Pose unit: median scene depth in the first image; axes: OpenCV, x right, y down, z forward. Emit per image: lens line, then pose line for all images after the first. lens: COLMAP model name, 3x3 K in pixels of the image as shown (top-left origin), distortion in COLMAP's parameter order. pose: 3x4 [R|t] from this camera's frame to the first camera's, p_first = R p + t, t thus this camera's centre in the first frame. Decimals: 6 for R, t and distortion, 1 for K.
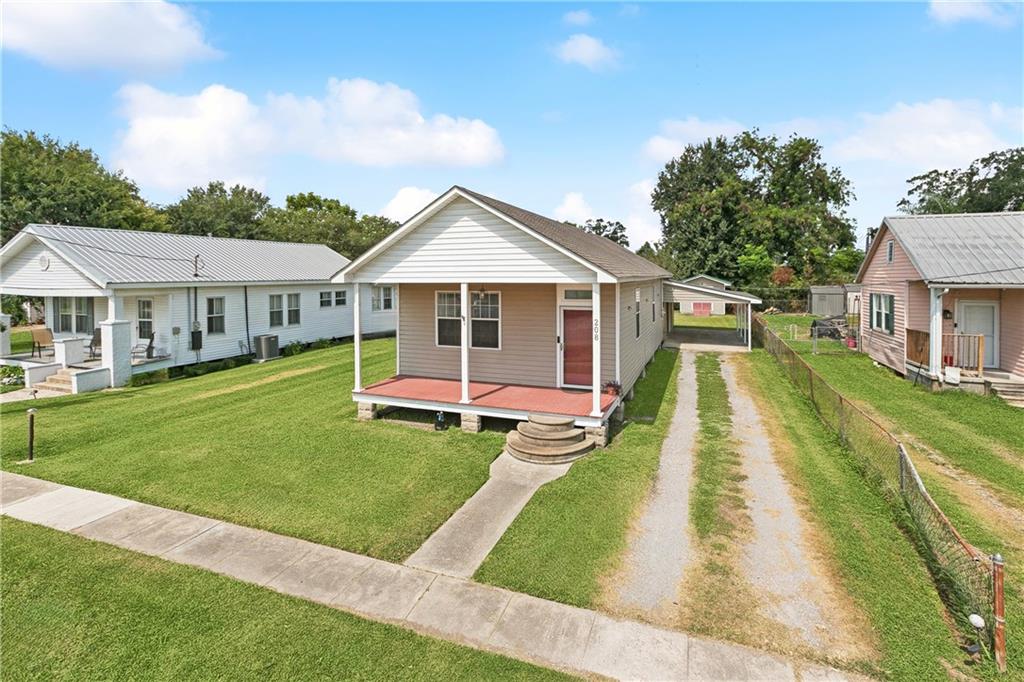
lens RADIAL K [[495.3, 0, 513.3], [0, 495.3, 285.1], [0, 0, 1]] dist [-0.001087, 0.000354]
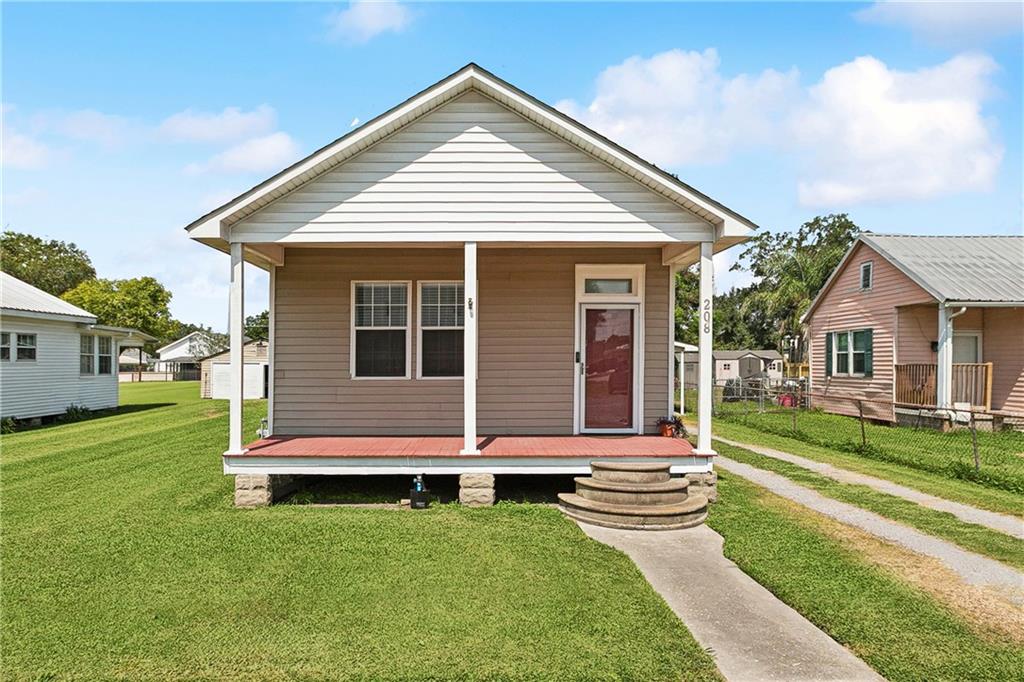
lens RADIAL K [[692.9, 0, 510.0], [0, 692.9, 355.9], [0, 0, 1]] dist [-0.008774, -0.002123]
pose [[0.931152, 0.004519, 0.364604, -0.305403], [0.002037, 0.999843, -0.017596, 0.123303], [-0.364626, 0.017127, 0.930996, 0.217159]]
